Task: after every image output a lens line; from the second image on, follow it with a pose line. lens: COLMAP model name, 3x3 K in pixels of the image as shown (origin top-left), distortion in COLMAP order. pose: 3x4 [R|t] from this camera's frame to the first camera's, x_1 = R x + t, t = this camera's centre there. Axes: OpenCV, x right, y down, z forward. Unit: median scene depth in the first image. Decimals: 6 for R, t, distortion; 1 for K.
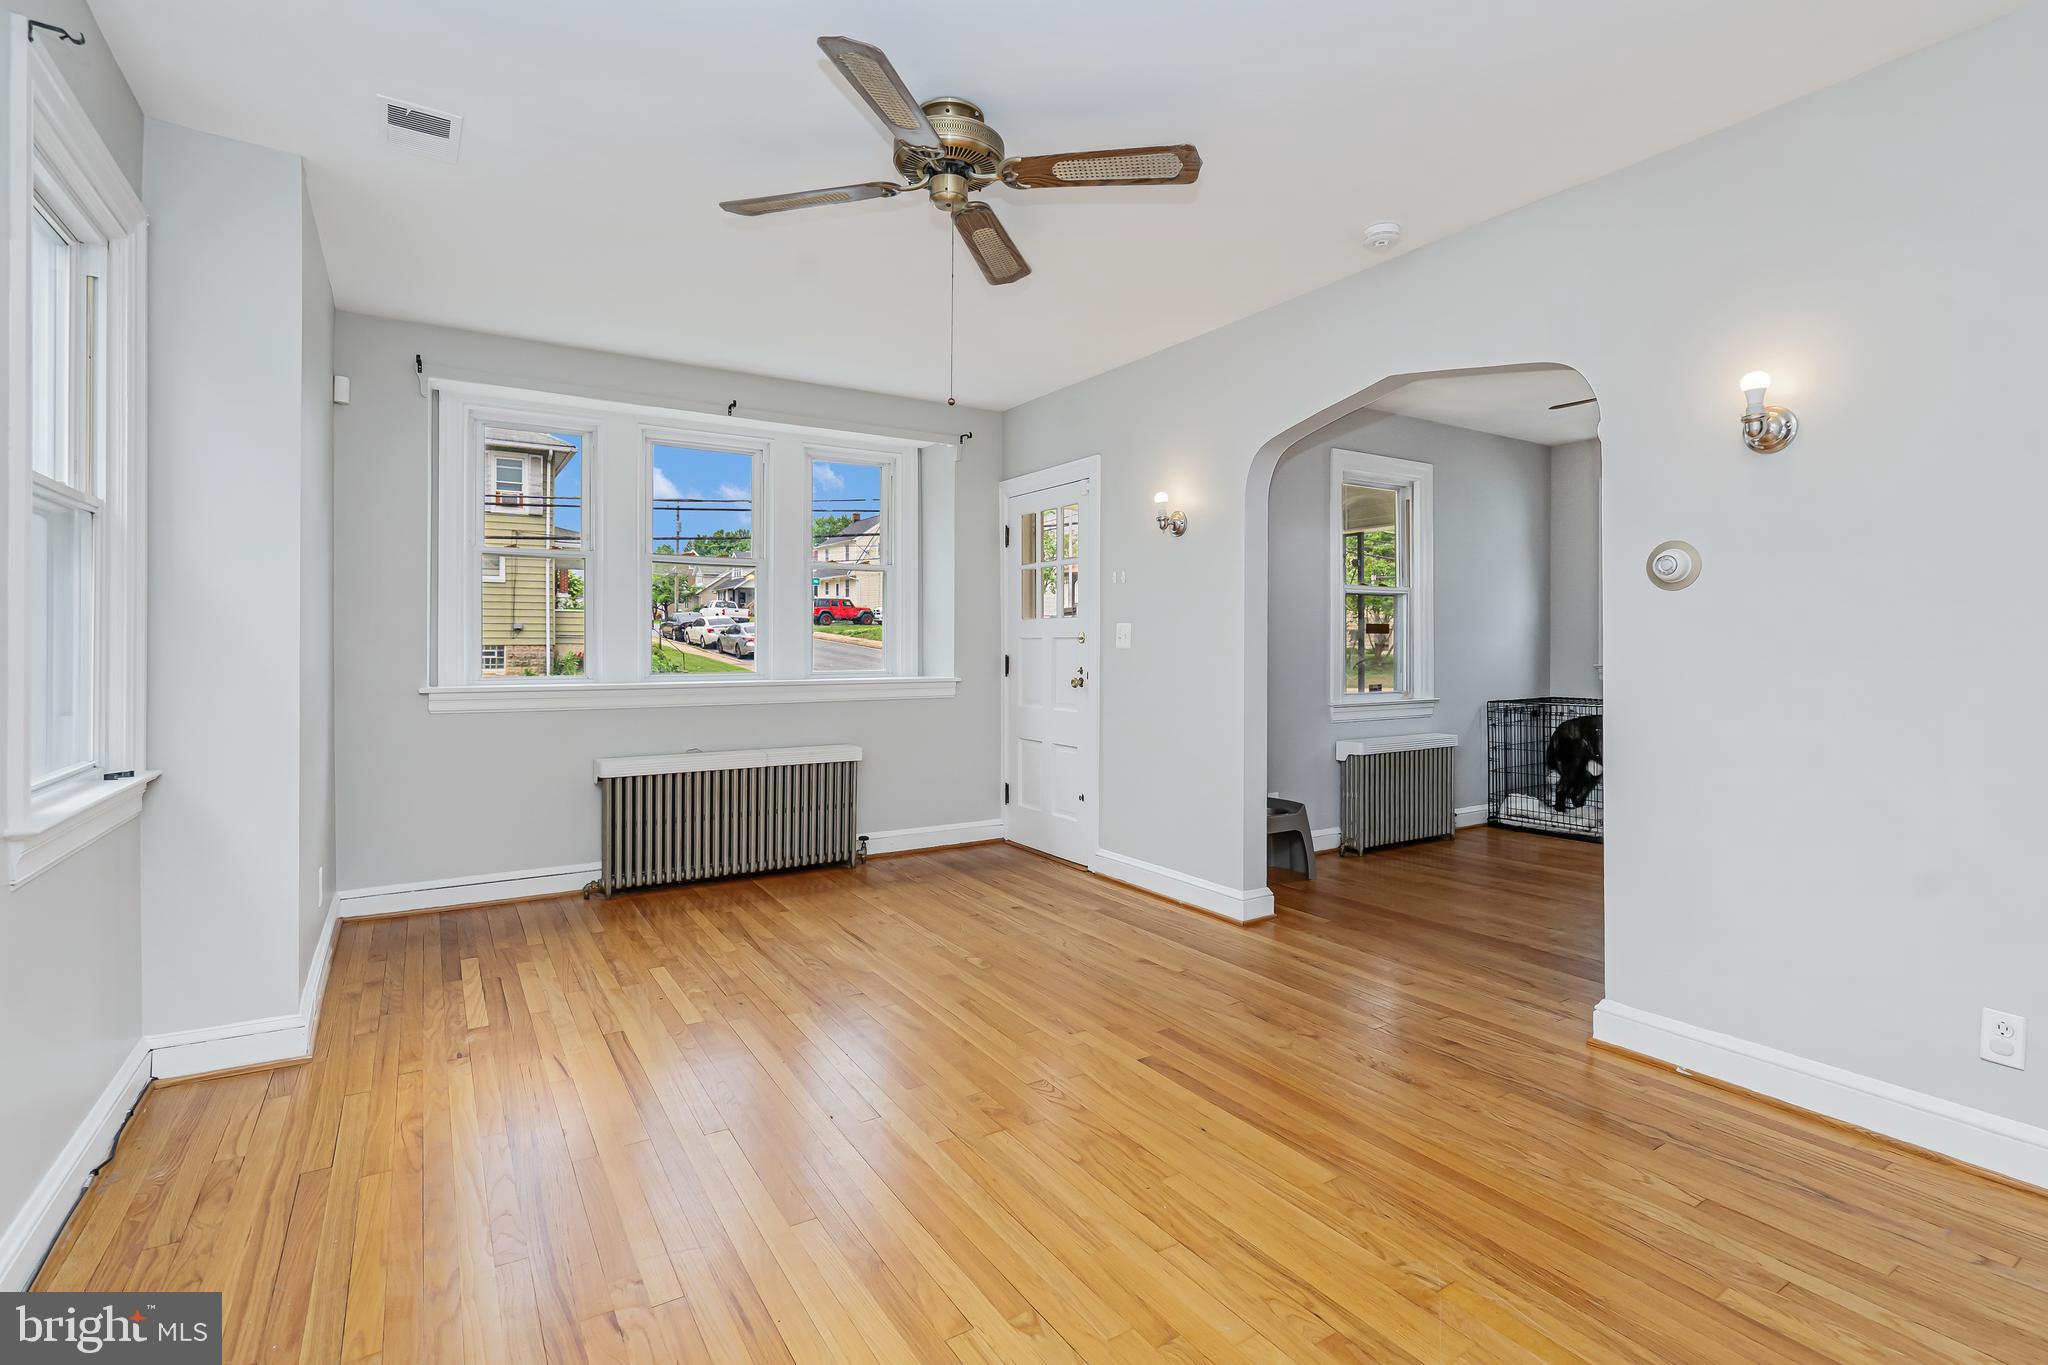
lens RADIAL K [[948.4, 0, 1018.1], [0, 948.4, 664.9], [0, 0, 1]] dist [-0.002086, 0.000872]
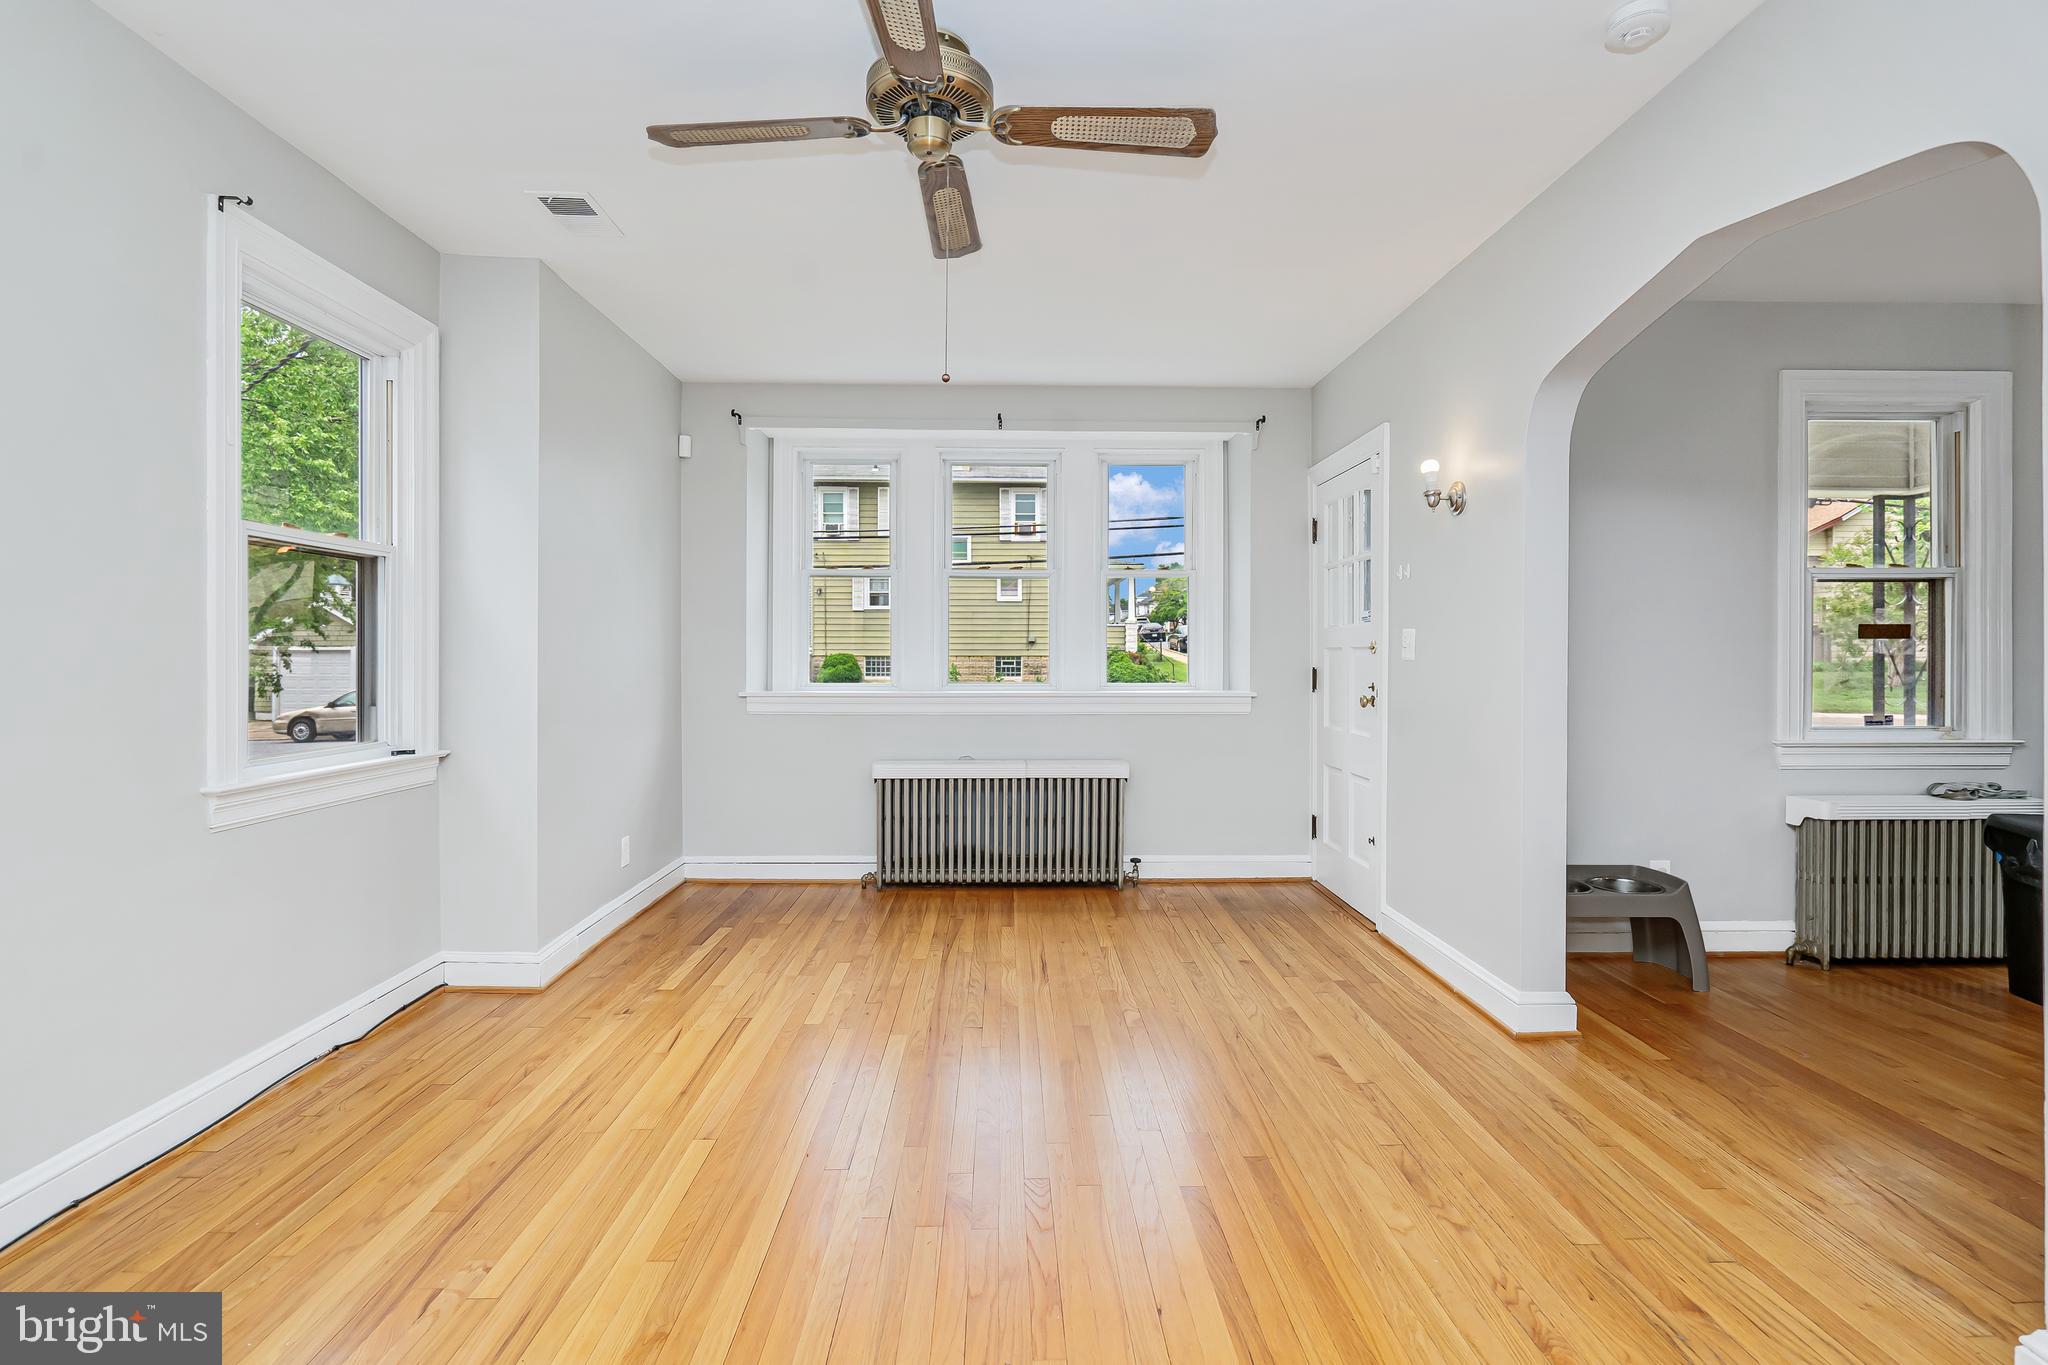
lens RADIAL K [[931.9, 0, 1024.3], [0, 931.9, 676.2], [0, 0, 1]] dist [-0.004033, 0.001776]
pose [[0.860689, 0.011870, -0.508992, 0.236310], [-0.011421, 0.999927, 0.004006, -0.003264], [0.509002, 0.002365, 0.860762, 0.161598]]
